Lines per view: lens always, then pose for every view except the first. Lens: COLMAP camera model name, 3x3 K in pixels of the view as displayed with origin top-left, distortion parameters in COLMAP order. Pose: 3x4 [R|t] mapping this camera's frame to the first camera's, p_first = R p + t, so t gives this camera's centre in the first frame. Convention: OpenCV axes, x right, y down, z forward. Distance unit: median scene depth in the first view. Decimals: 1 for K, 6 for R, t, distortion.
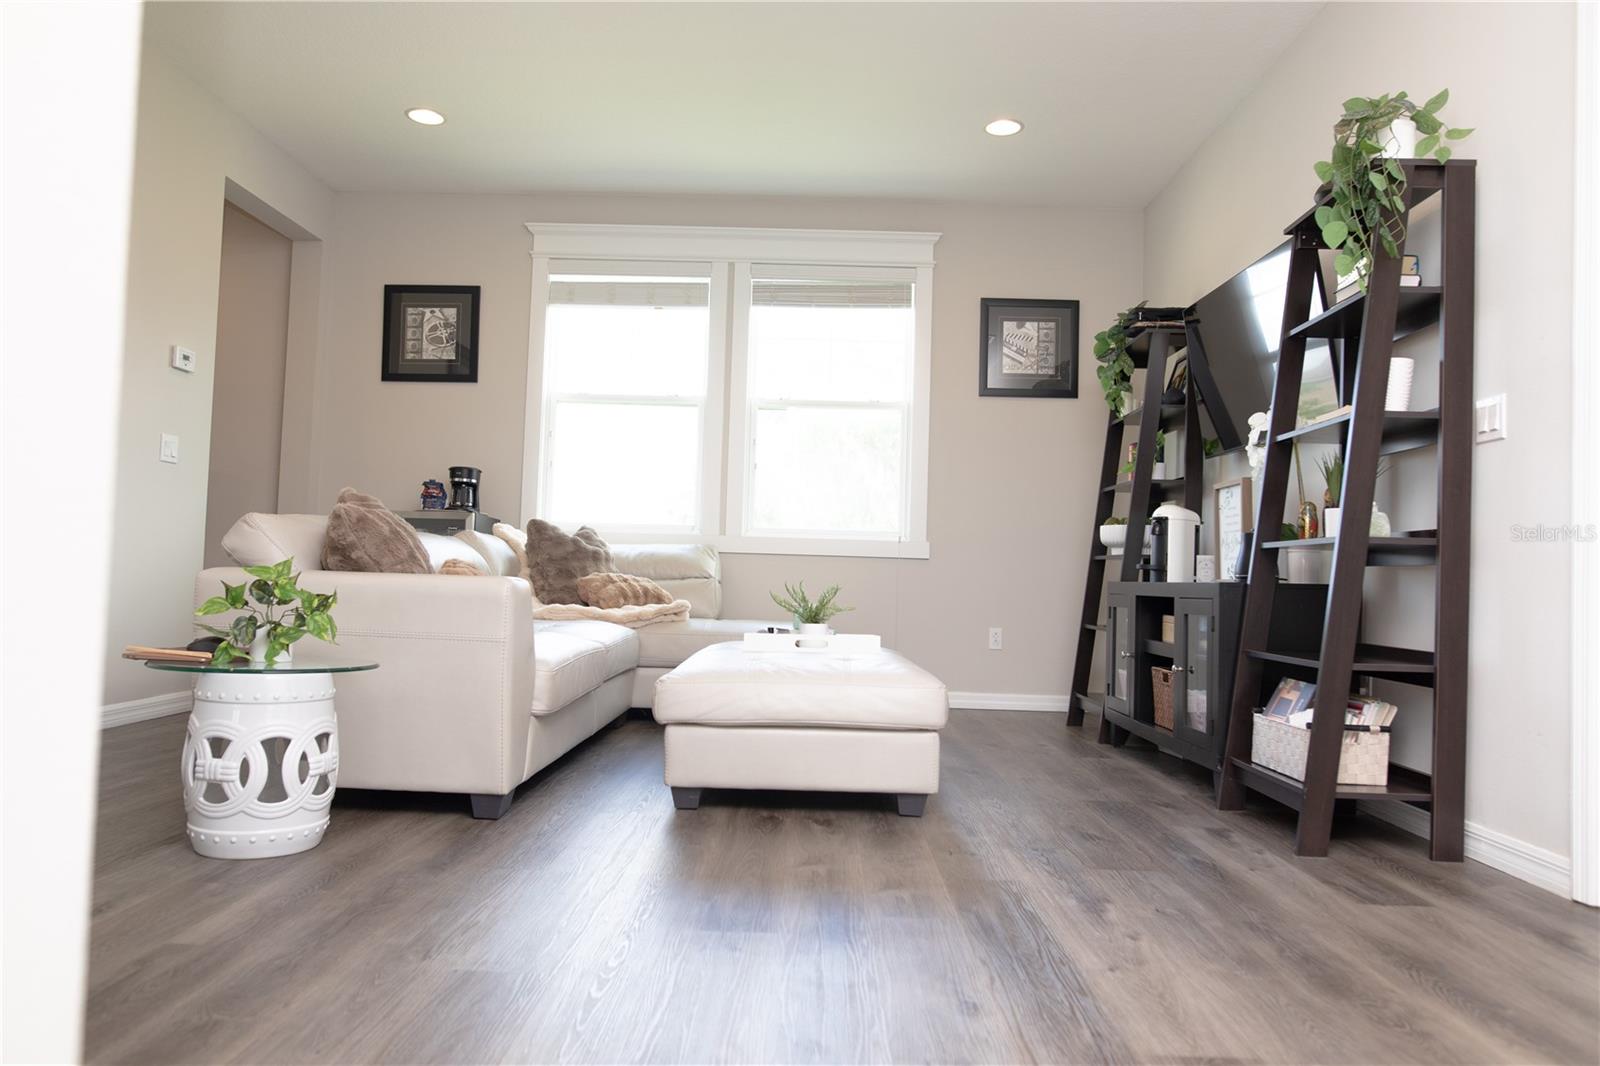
lens RADIAL K [[1099.1, 0, 796.7], [0, 1099.1, 537.3], [0, 0, 1]] dist [-0.055940, 0.052747]
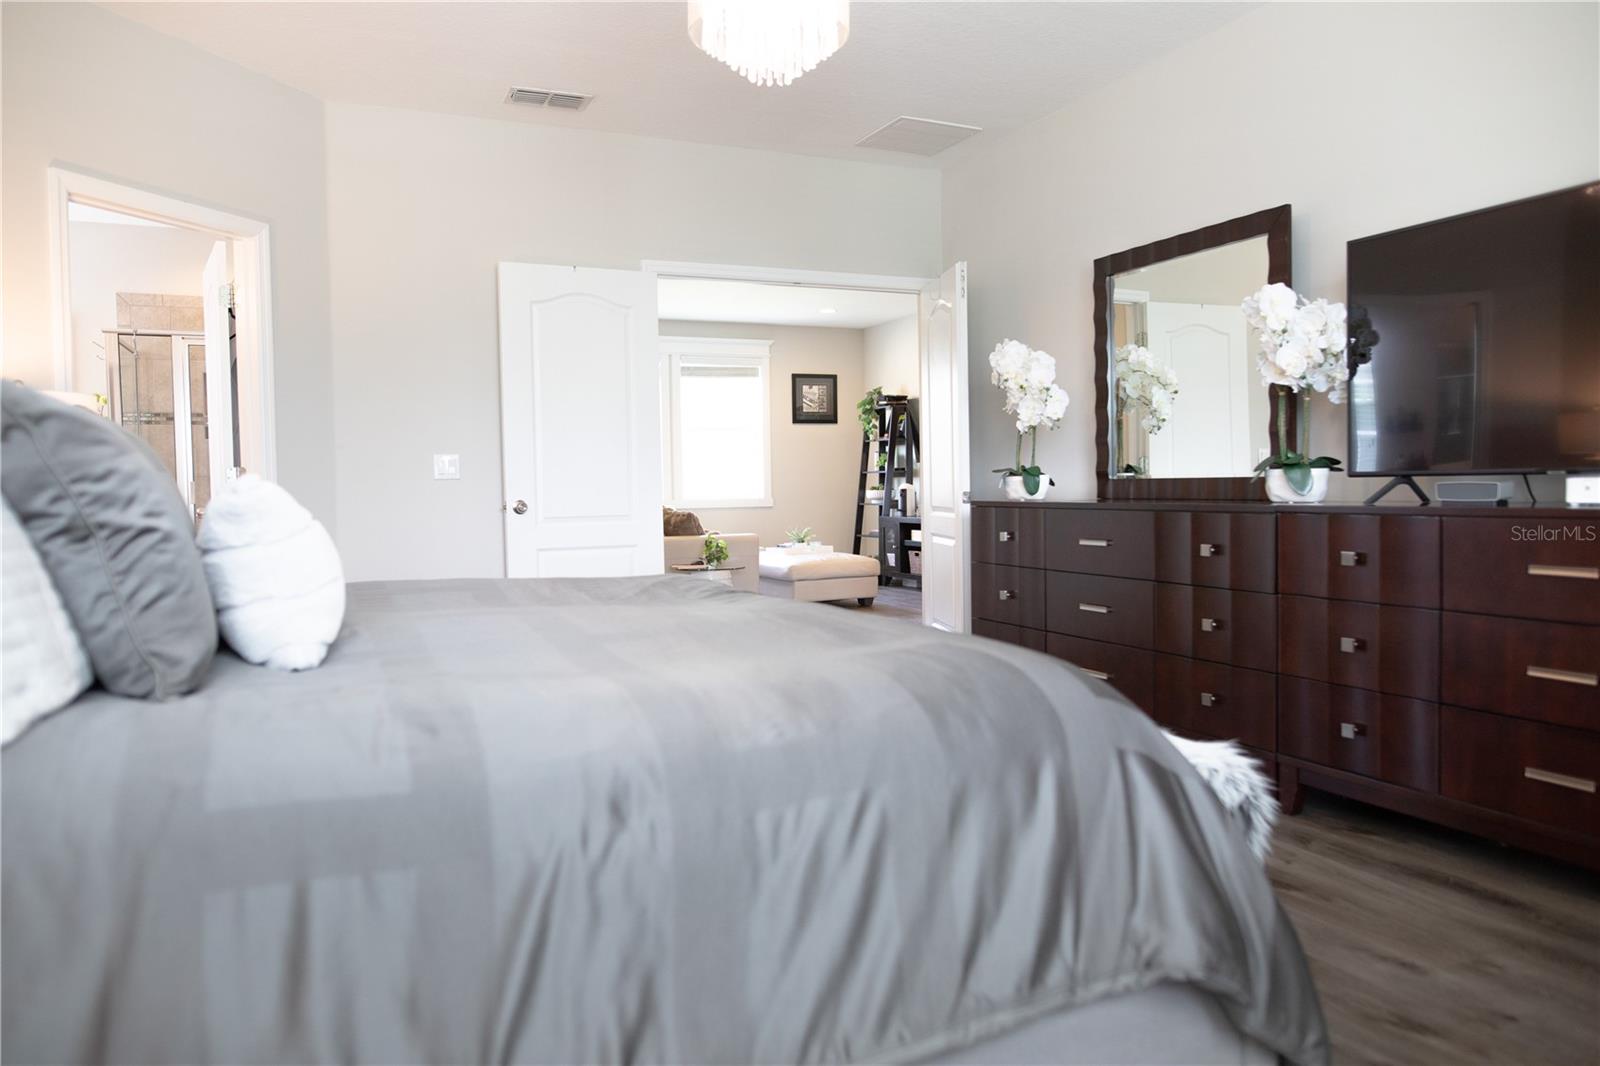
lens RADIAL K [[1099.1, 0, 796.7], [0, 1099.1, 537.3], [0, 0, 1]] dist [-0.055940, 0.052747]
pose [[0.906388, -0.066773, 0.417135, -1.069850], [0.031153, 0.995305, 0.091633, -0.168874], [-0.421296, -0.070060, 0.904213, -1.303500]]
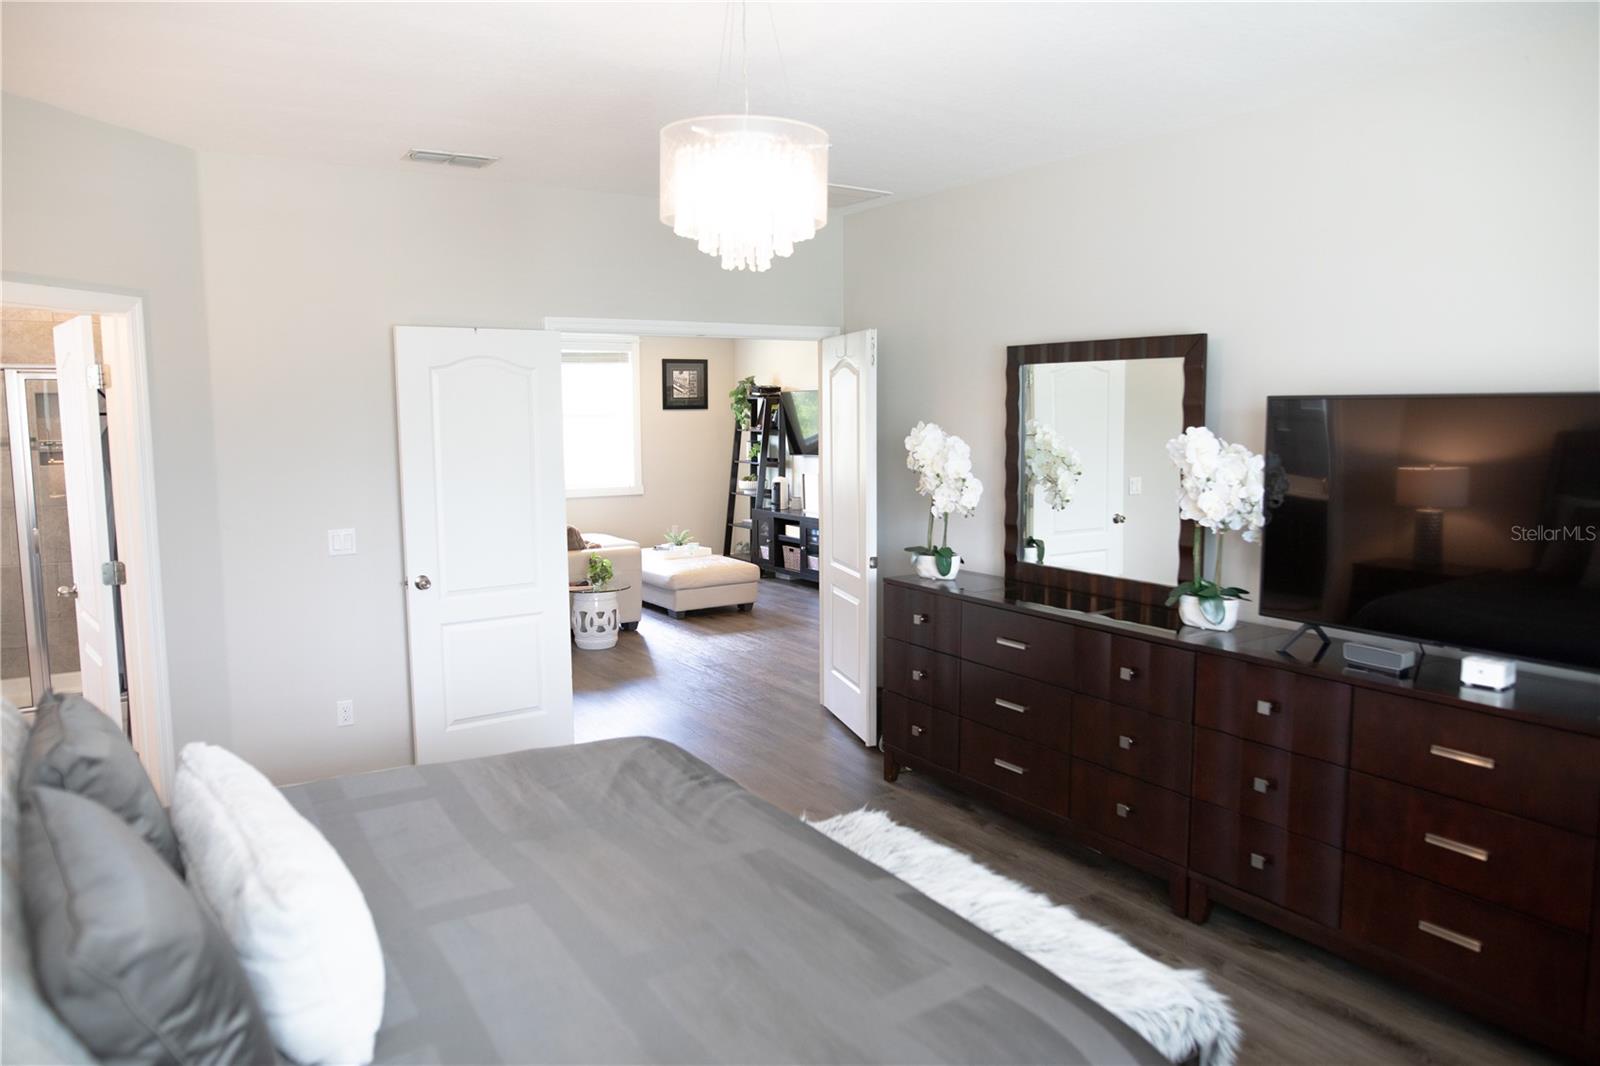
lens RADIAL K [[1099.1, 0, 796.7], [0, 1099.1, 537.3], [0, 0, 1]] dist [-0.055940, 0.052747]
pose [[0.837071, -0.099040, 0.538055, -1.133415], [0.012592, 0.986705, 0.162033, -0.348638], [-0.546949, -0.128858, 0.827189, -1.246364]]
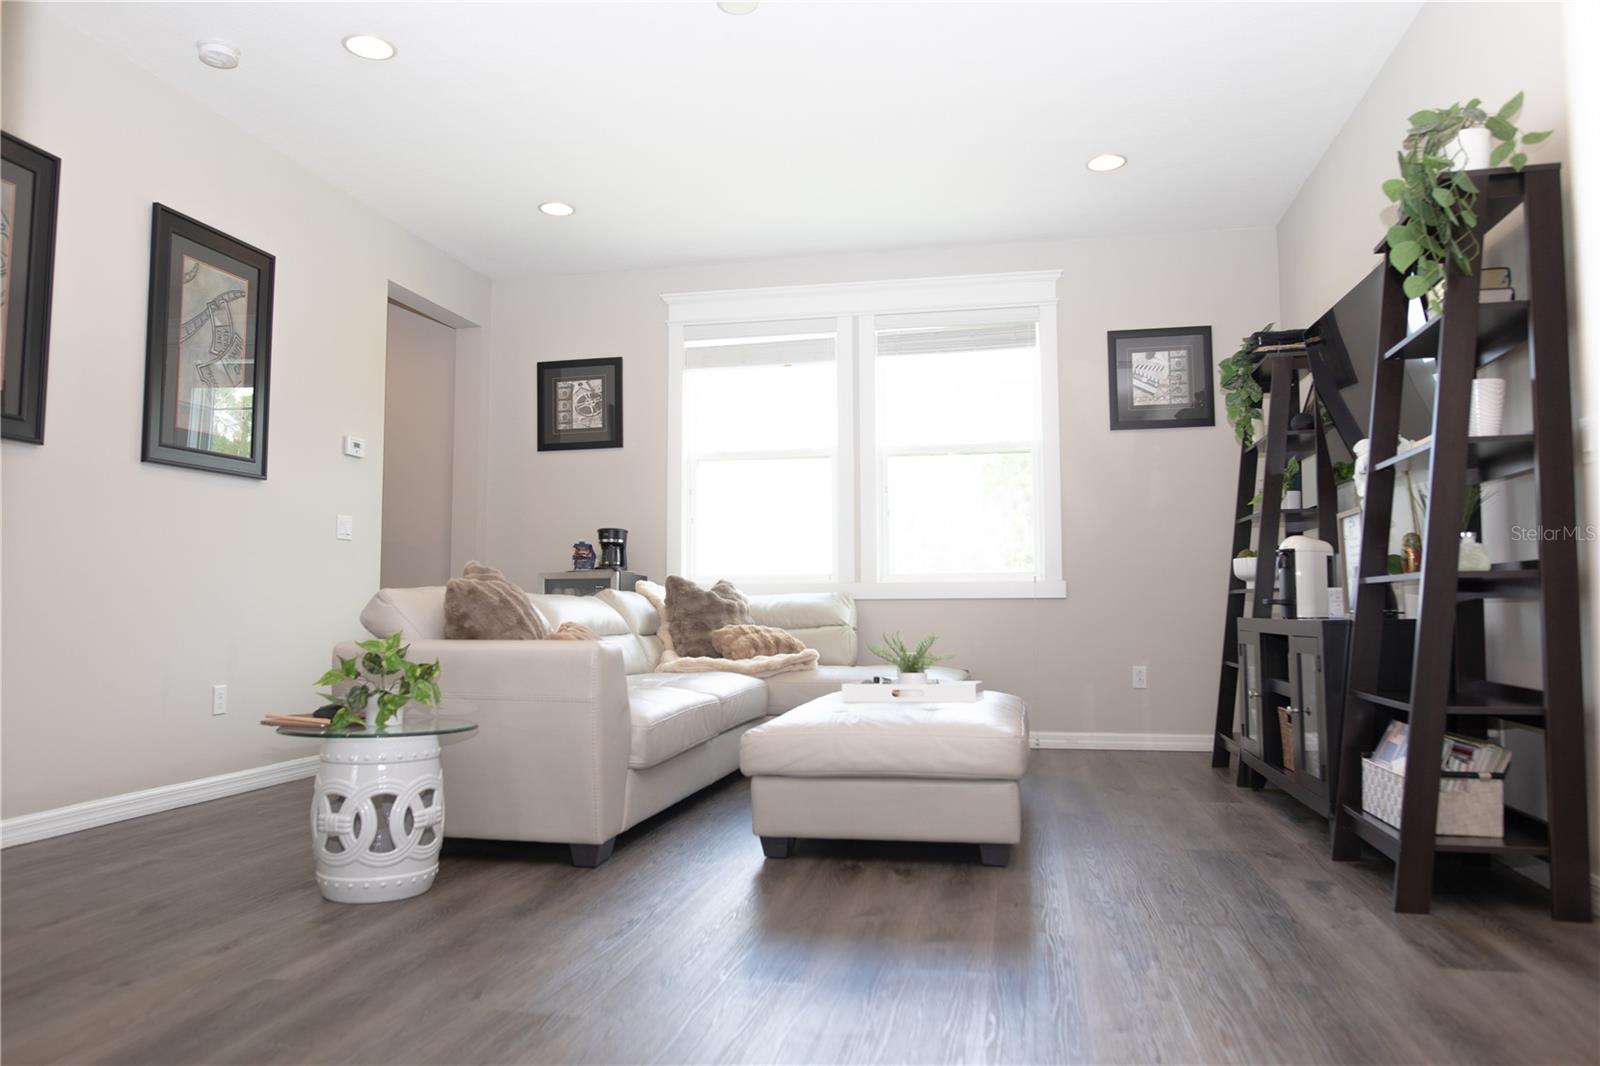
lens RADIAL K [[1099.1, 0, 796.7], [0, 1099.1, 537.3], [0, 0, 1]] dist [-0.055940, 0.052747]
pose [[0.982373, -0.047150, -0.180885, 0.099995], [0.041191, 0.998482, -0.036560, -0.014035], [0.182334, 0.028464, 0.982824, -0.021721]]
